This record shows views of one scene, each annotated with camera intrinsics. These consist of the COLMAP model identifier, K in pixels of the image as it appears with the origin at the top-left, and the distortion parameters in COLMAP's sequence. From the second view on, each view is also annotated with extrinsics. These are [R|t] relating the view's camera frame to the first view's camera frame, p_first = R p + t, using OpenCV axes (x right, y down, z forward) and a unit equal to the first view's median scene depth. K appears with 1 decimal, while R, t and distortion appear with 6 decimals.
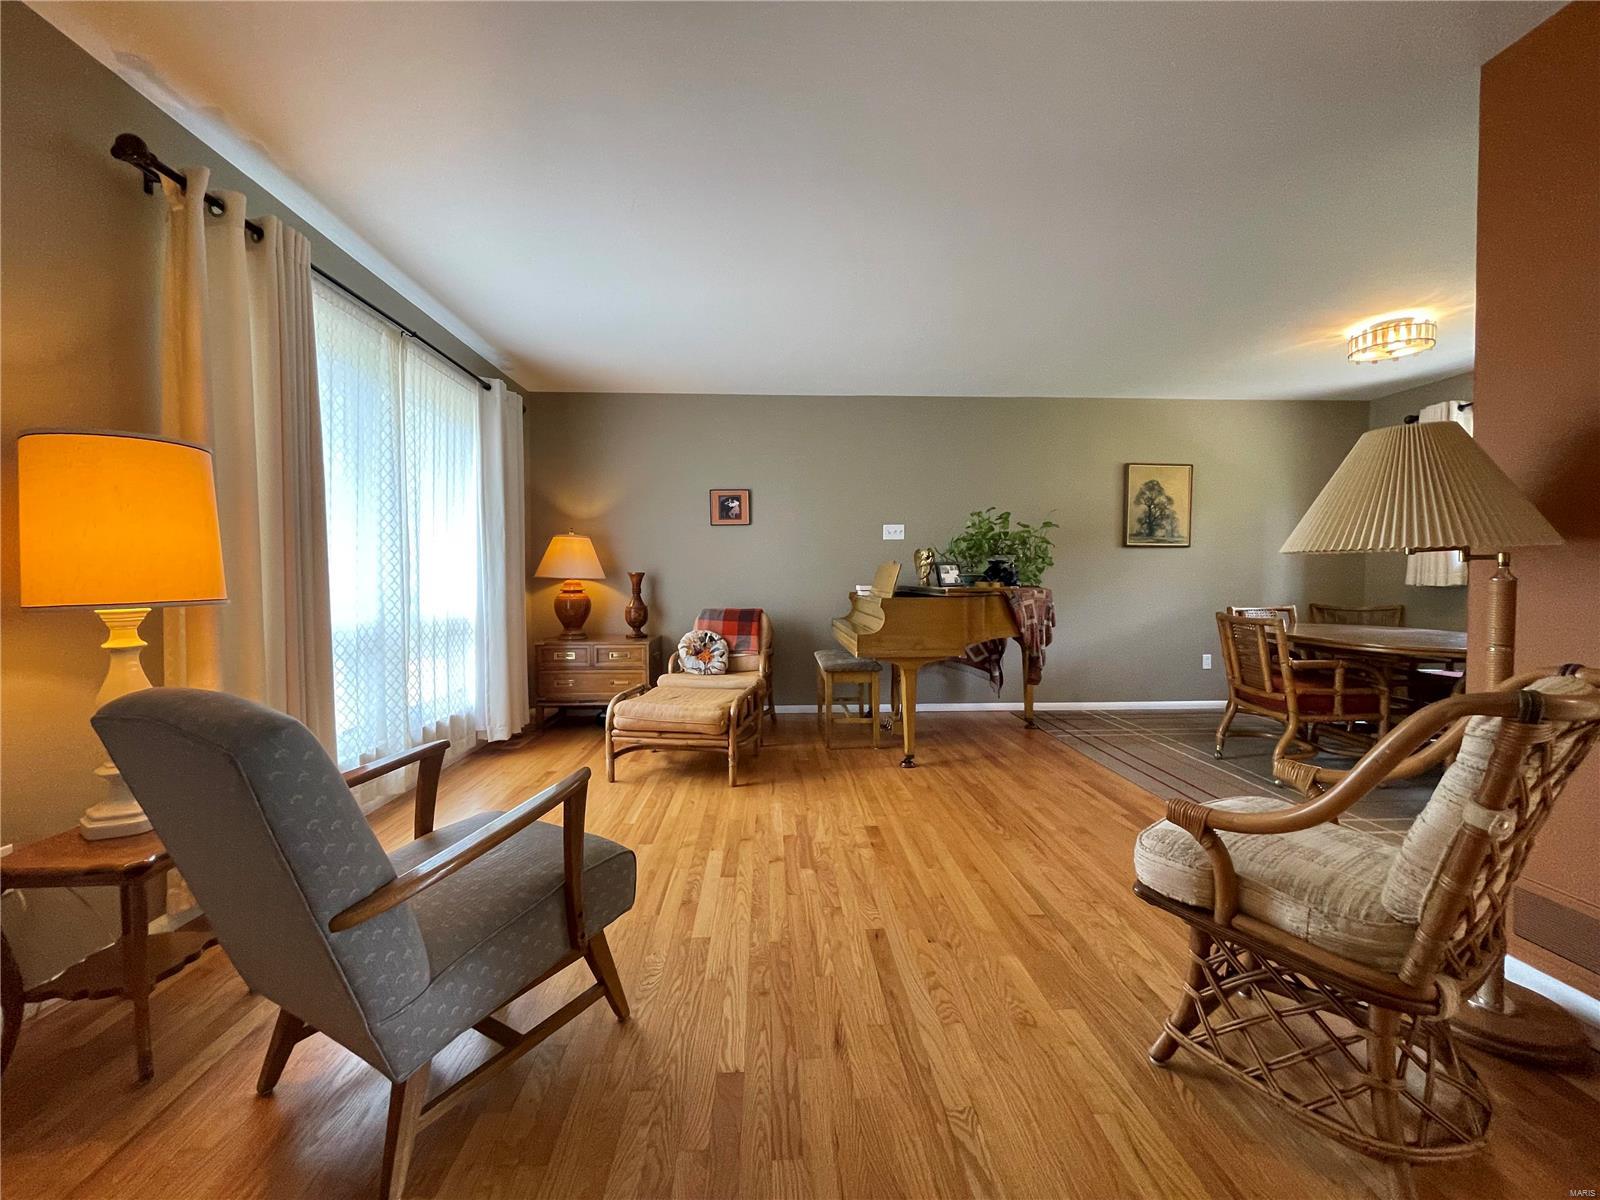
lens RADIAL K [[647.9, 0, 804.2], [0, 647.9, 599.8], [0, 0, 1]] dist [0.000573, -0.001117]
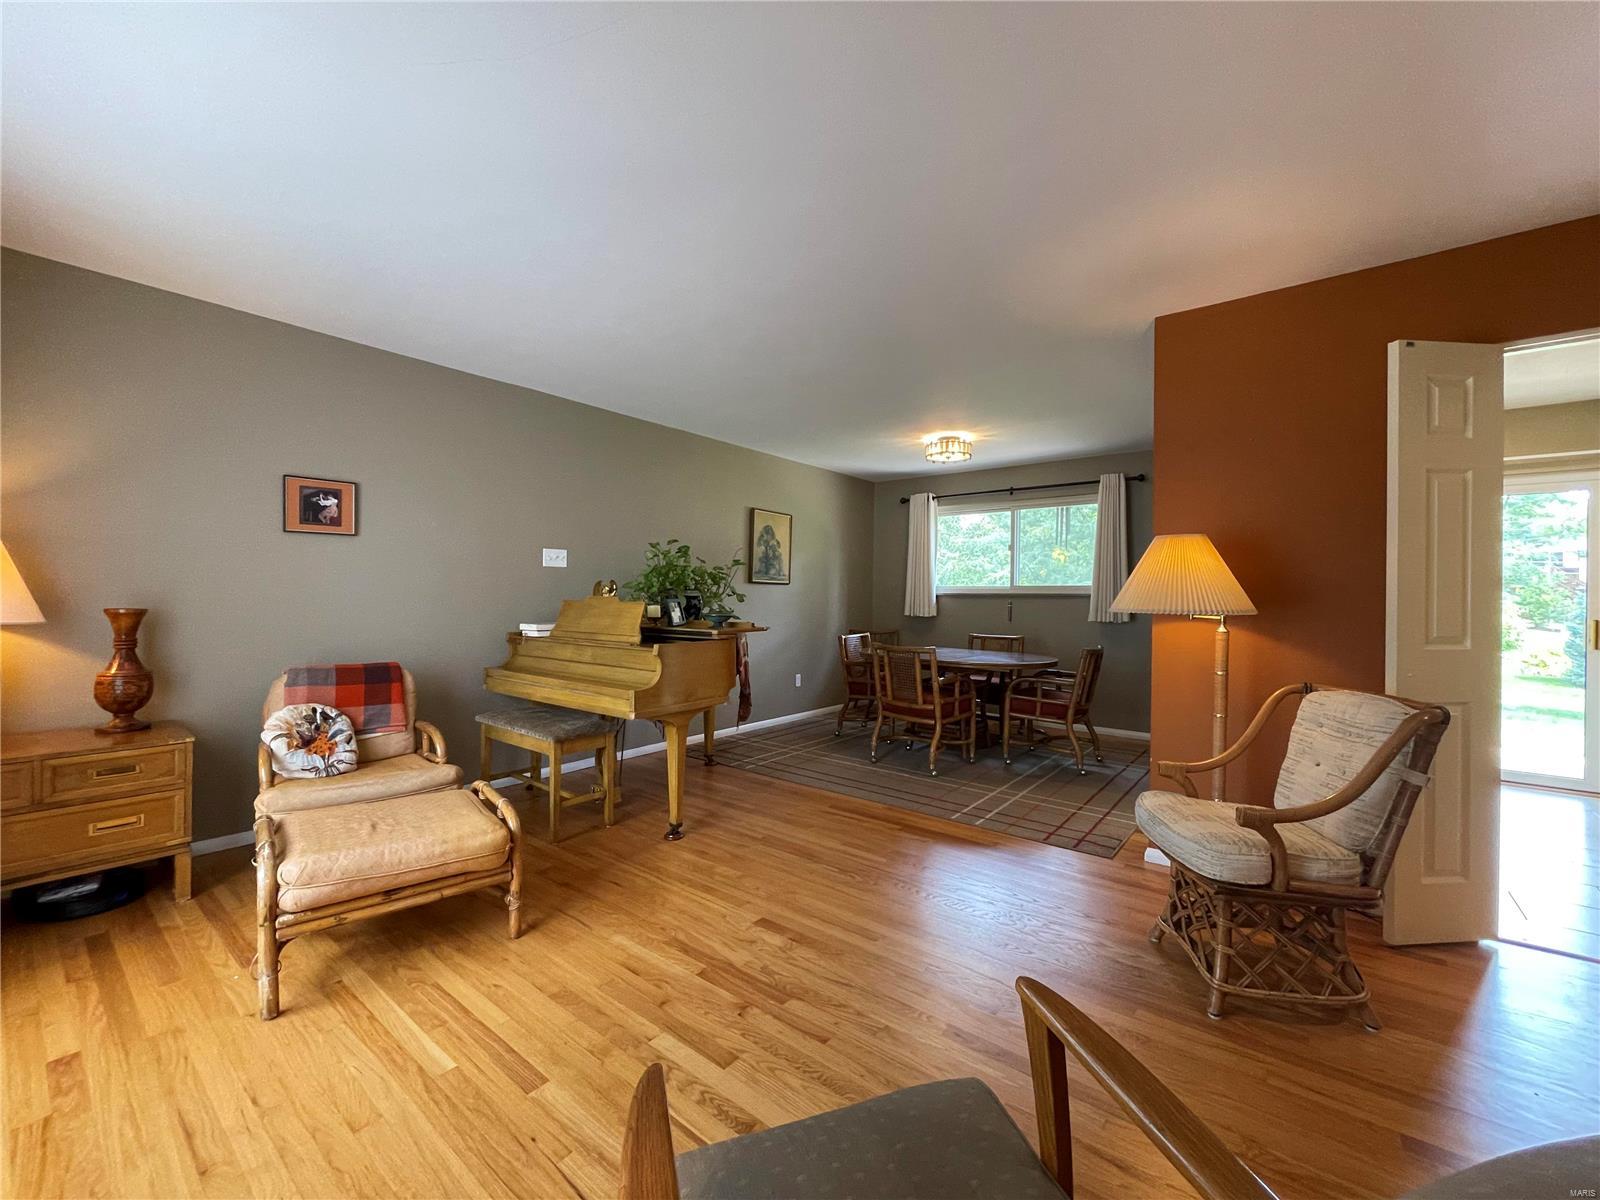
lens RADIAL K [[647.9, 0, 806.5], [0, 647.9, 599.4], [0, 0, 1]] dist [0.000573, -0.001117]
pose [[0.657850, 0.007382, 0.753113, -0.311441], [0.013871, 0.999664, -0.021915, -0.032640], [-0.753021, 0.024863, 0.657527, 0.238637]]
